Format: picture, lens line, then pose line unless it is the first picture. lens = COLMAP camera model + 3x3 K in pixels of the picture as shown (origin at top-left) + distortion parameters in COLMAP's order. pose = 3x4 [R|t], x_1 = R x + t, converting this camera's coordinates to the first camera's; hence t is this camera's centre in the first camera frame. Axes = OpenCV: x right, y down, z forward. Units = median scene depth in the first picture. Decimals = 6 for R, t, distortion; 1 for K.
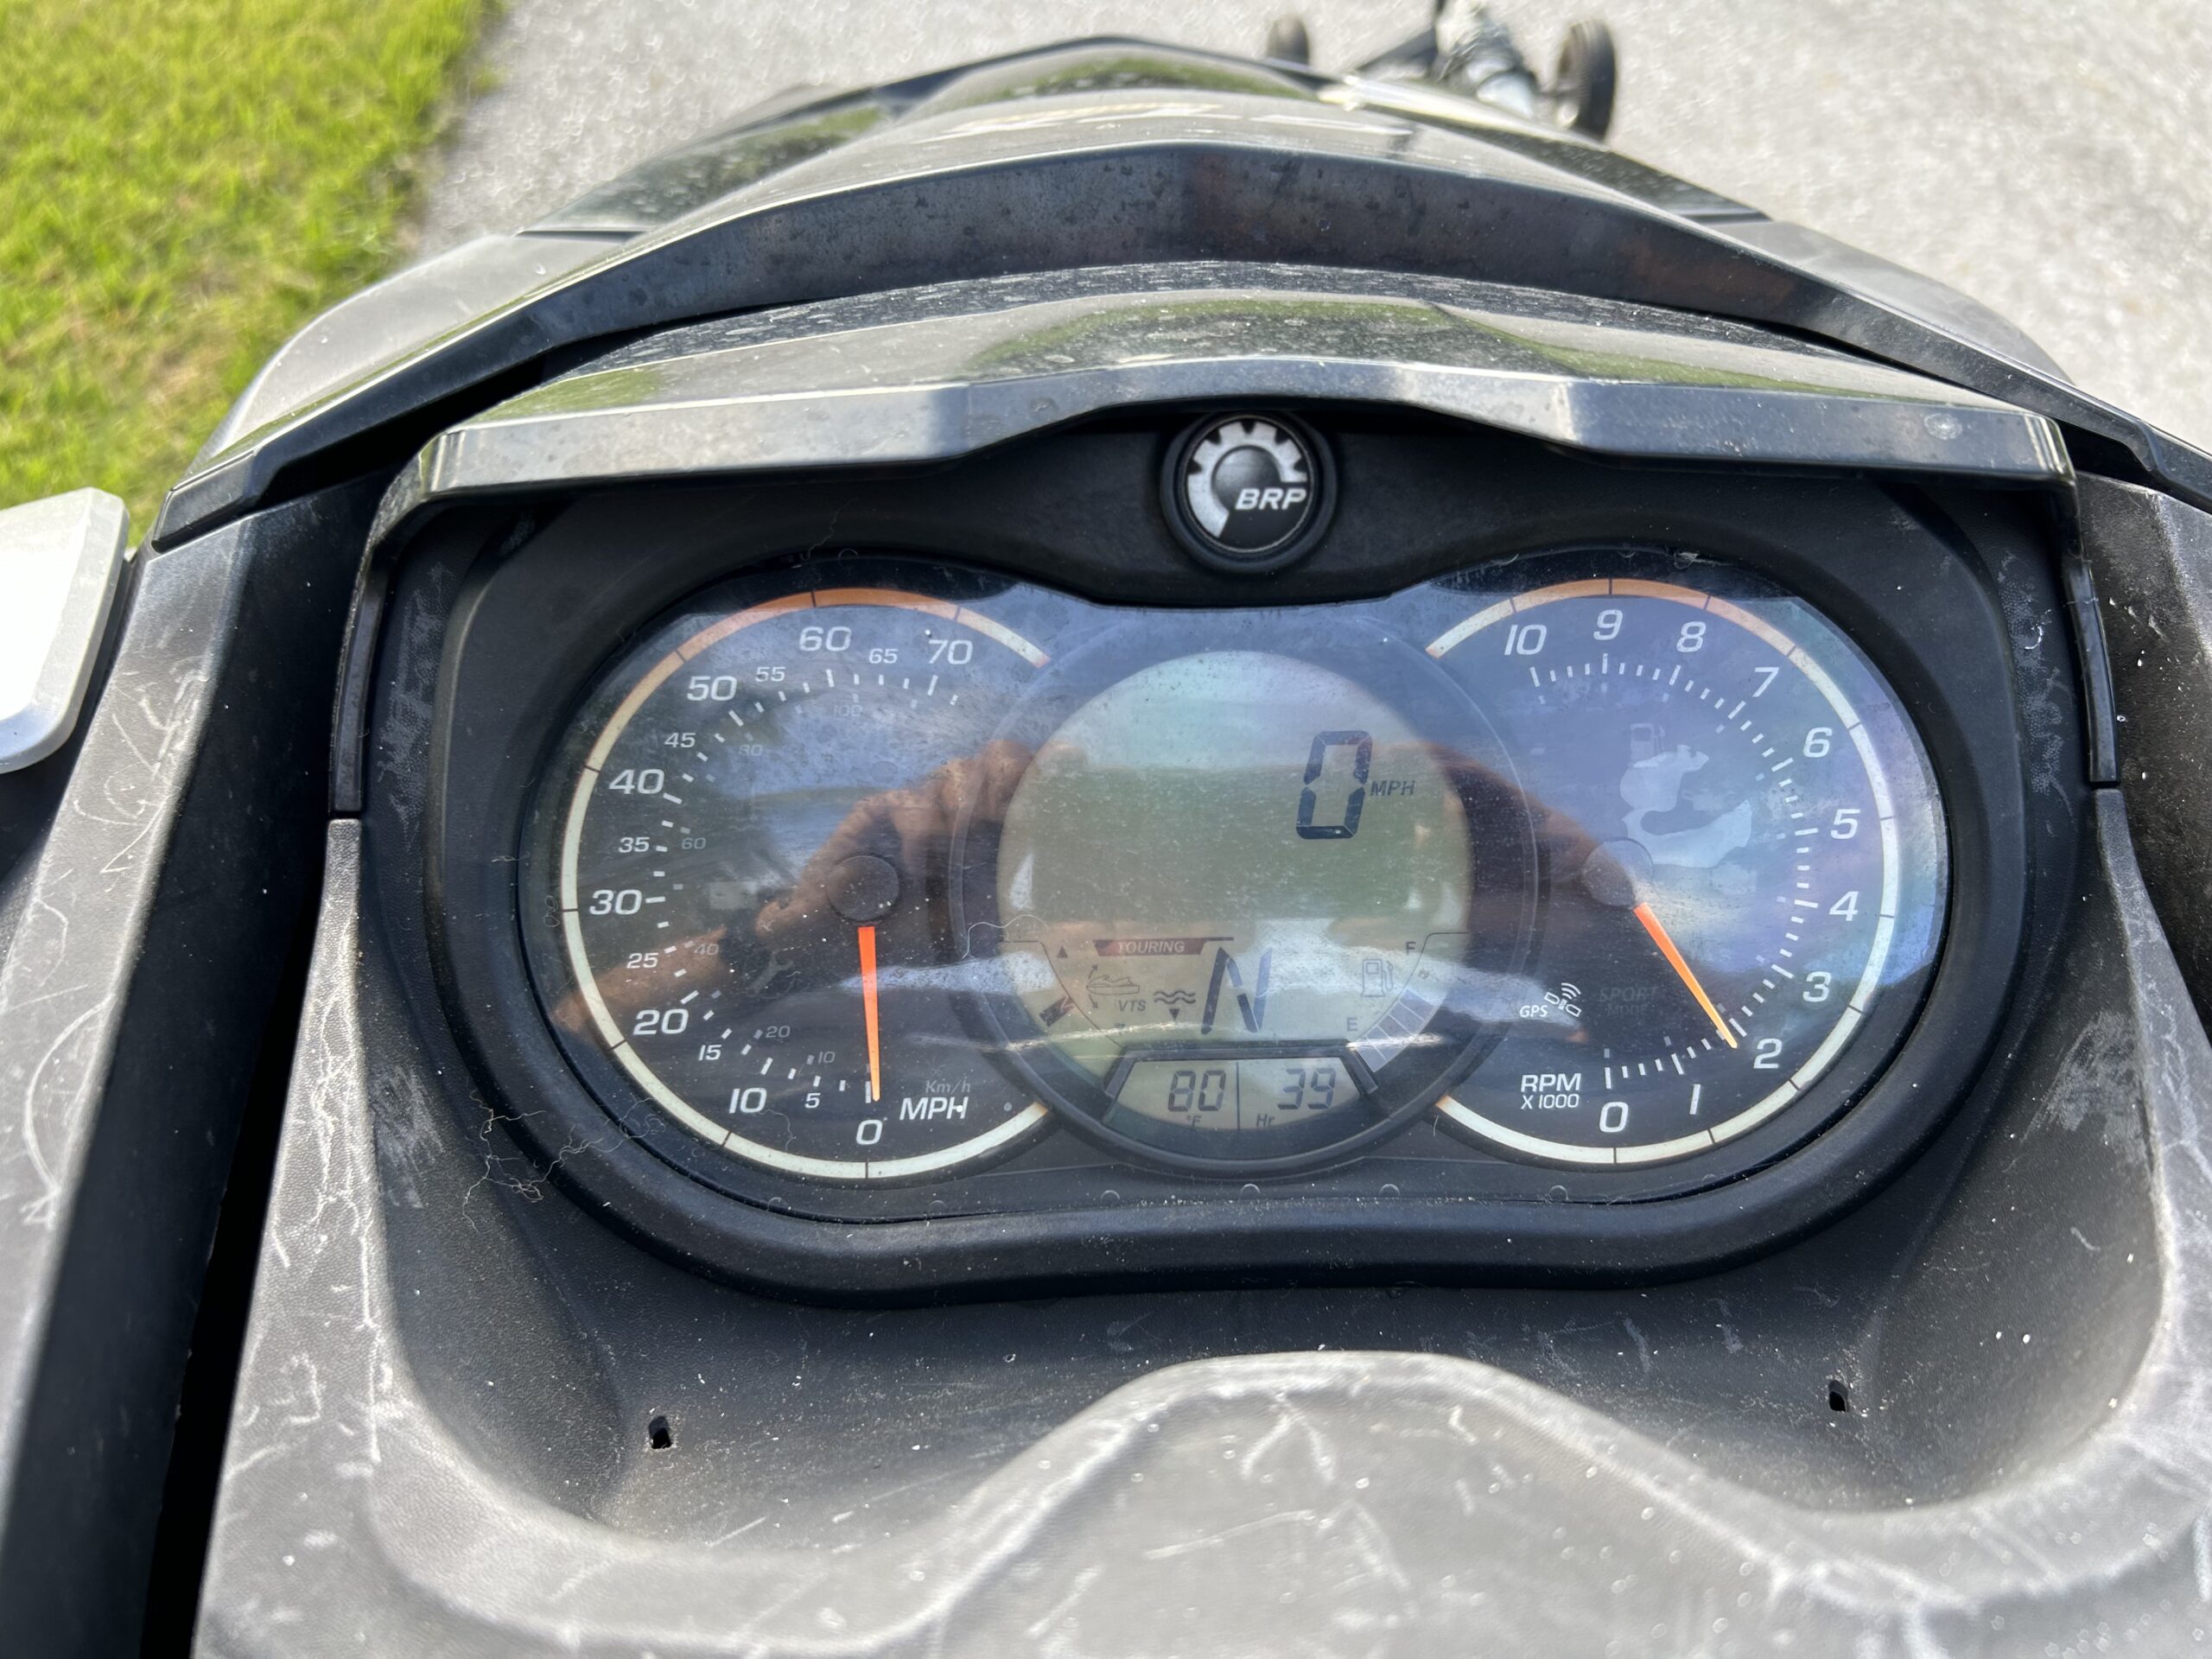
lens RADIAL K [[1684.6, 0, 1099.1], [0, 1684.6, 826.4], [0, 0, 1]] dist [0.046910, -0.051867]
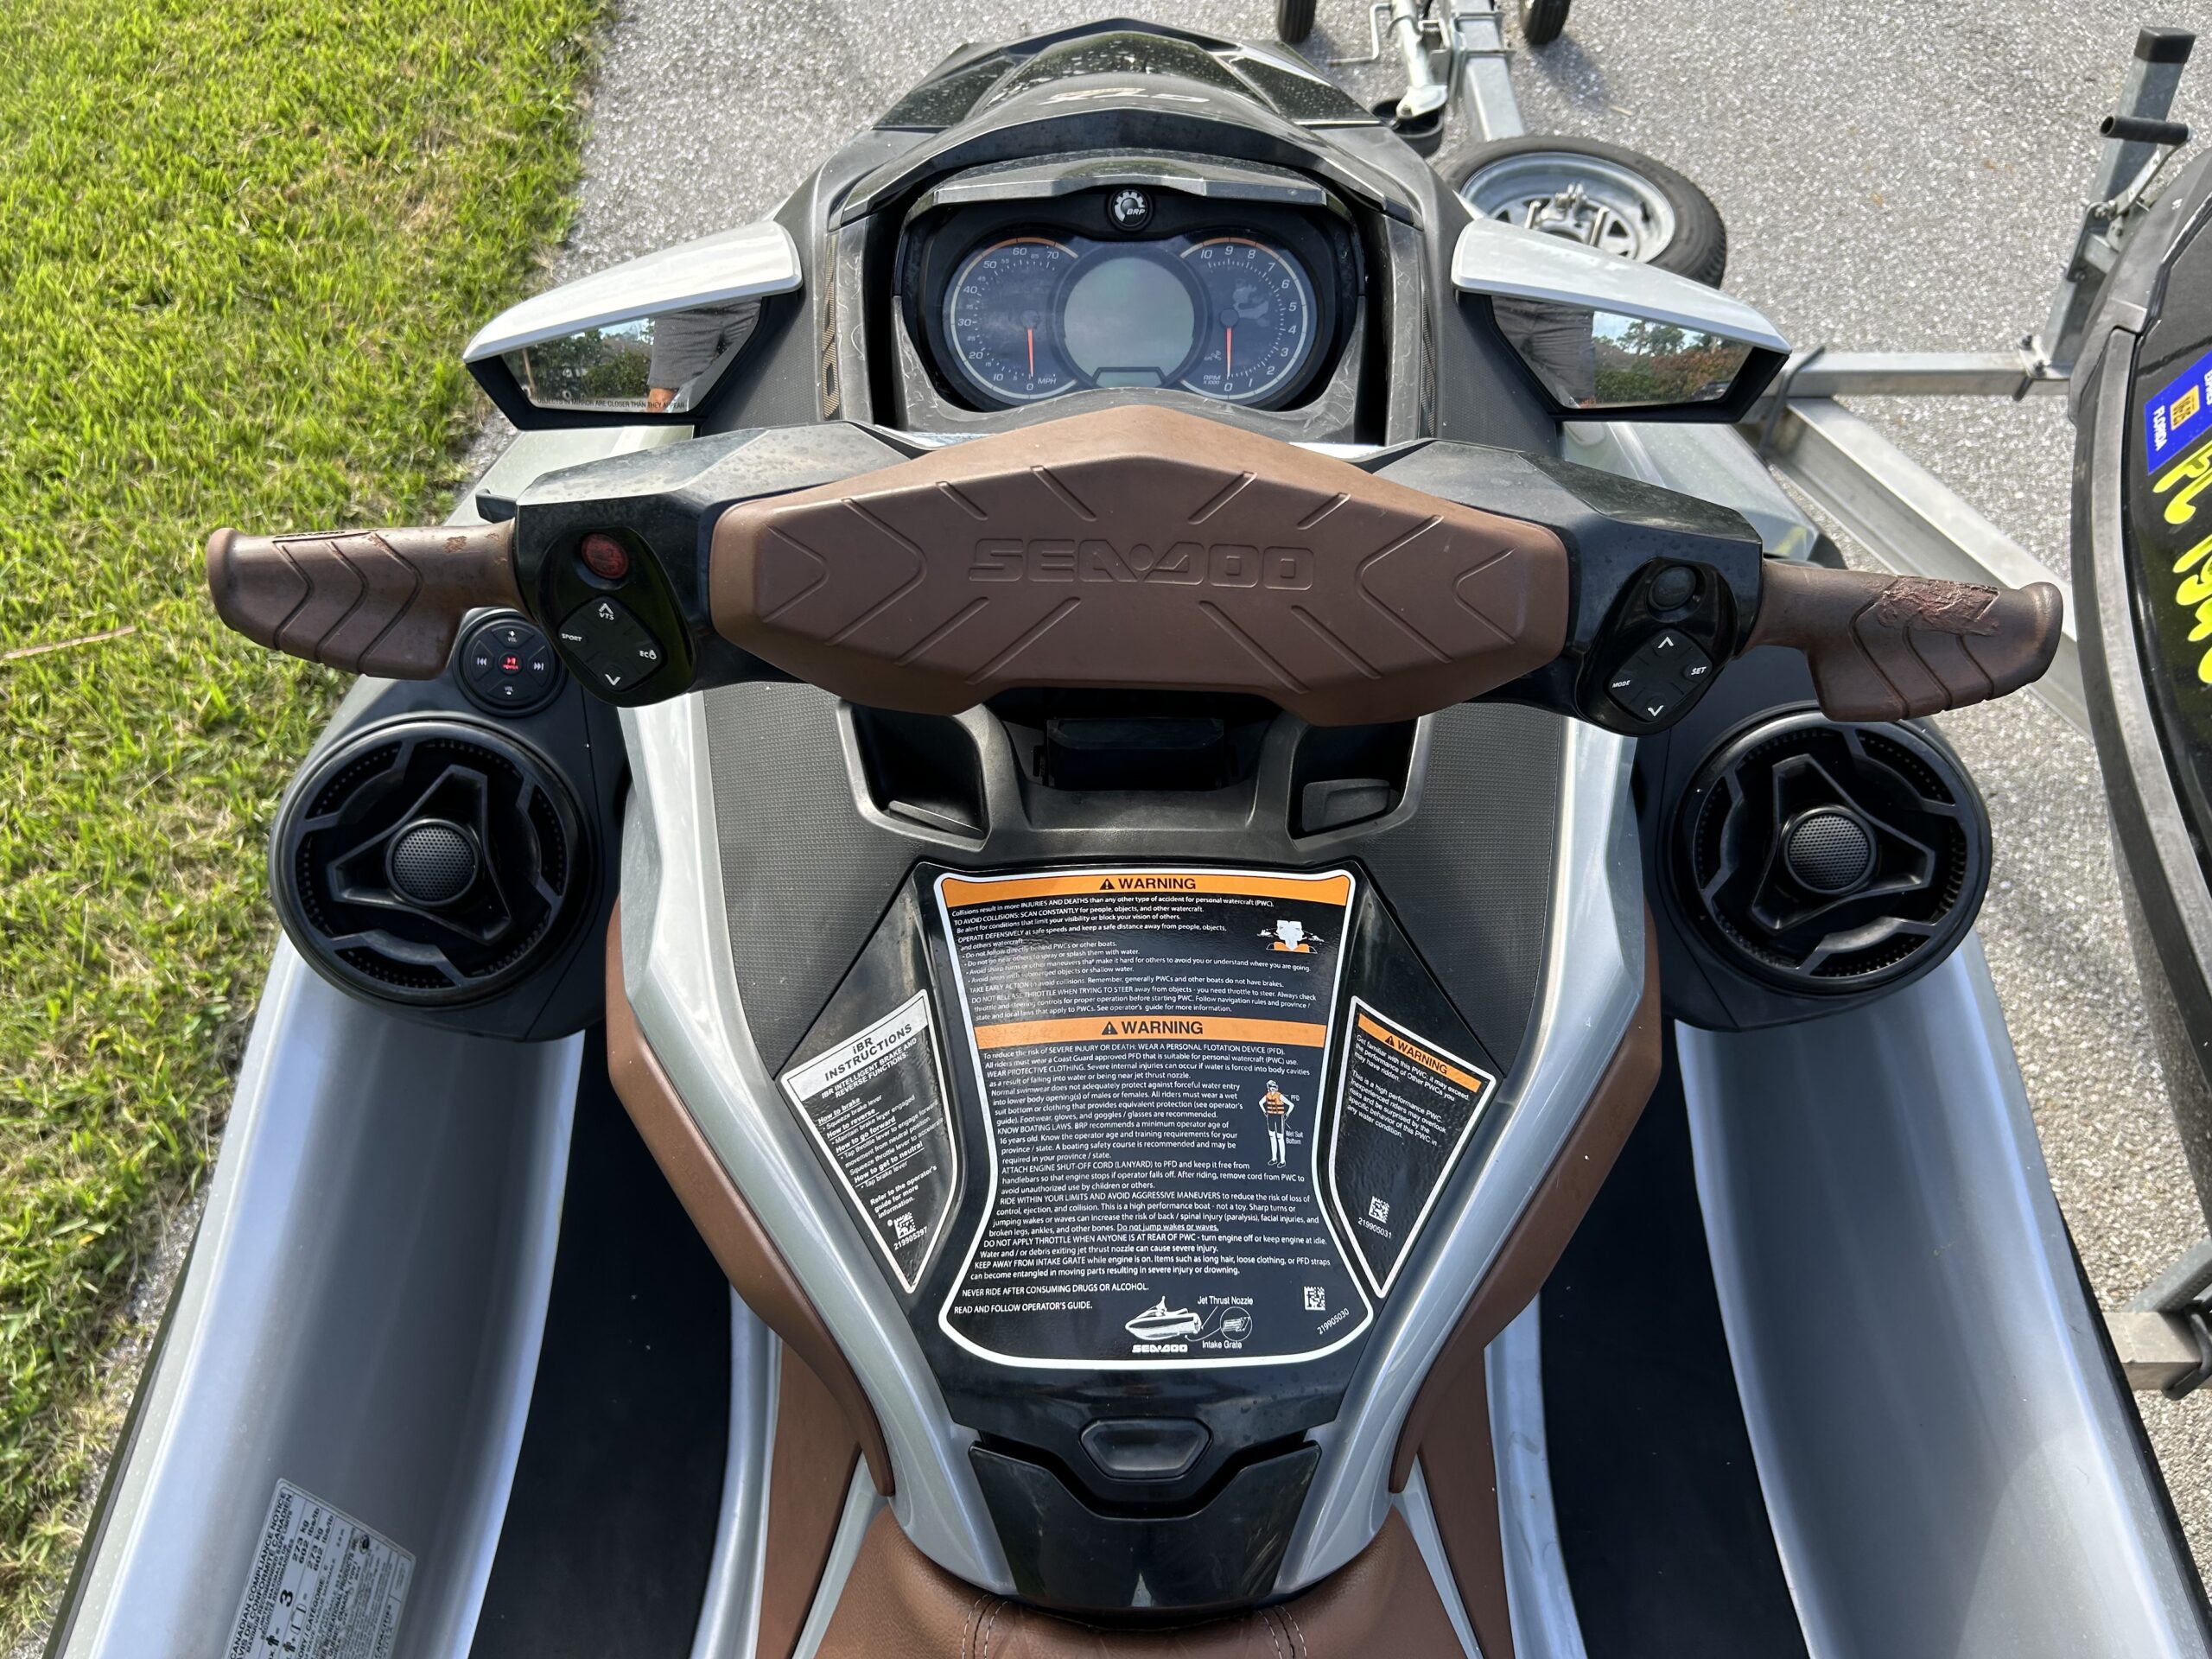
lens RADIAL K [[1684.6, 0, 1104.8], [0, 1684.6, 825.8], [0, 0, 1]] dist [0.046910, -0.051867]
pose [[0.999625, 0.016139, -0.022138, 0.014879], [-0.014403, 0.996969, 0.076452, 0.098772], [0.023305, -0.076105, 0.996827, -0.322500]]
